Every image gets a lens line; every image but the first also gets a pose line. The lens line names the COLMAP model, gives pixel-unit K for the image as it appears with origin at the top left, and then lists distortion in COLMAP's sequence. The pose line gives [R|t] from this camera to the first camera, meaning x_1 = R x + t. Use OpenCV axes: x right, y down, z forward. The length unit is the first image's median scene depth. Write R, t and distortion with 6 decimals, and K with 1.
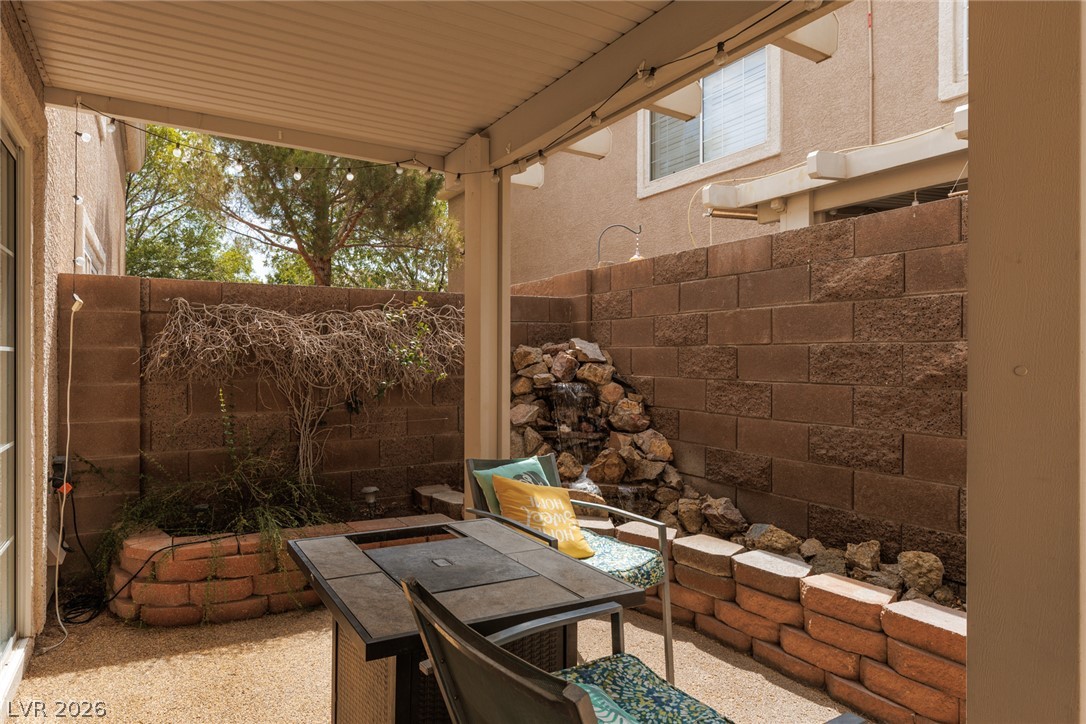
lens RADIAL K [[642.9, 0, 539.0], [0, 642.9, 360.5], [0, 0, 1]] dist [0.010190, 0.000891]
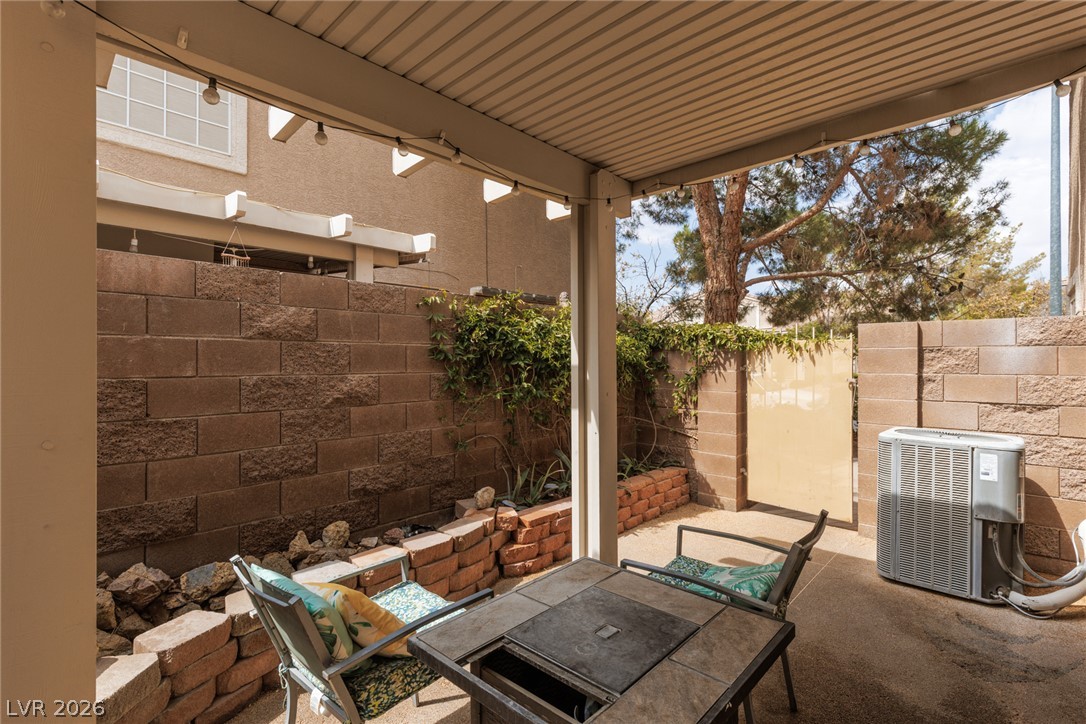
lens RADIAL K [[500.7, 0, 492.2], [0, 500.7, 366.2], [0, 0, 1]] dist [0.000355, 0.000042]
pose [[-0.213274, -0.002935, 0.976988, -0.486510], [0.005722, 0.999975, 0.004253, -0.044615], [-0.976976, 0.006497, -0.213252, 0.776061]]
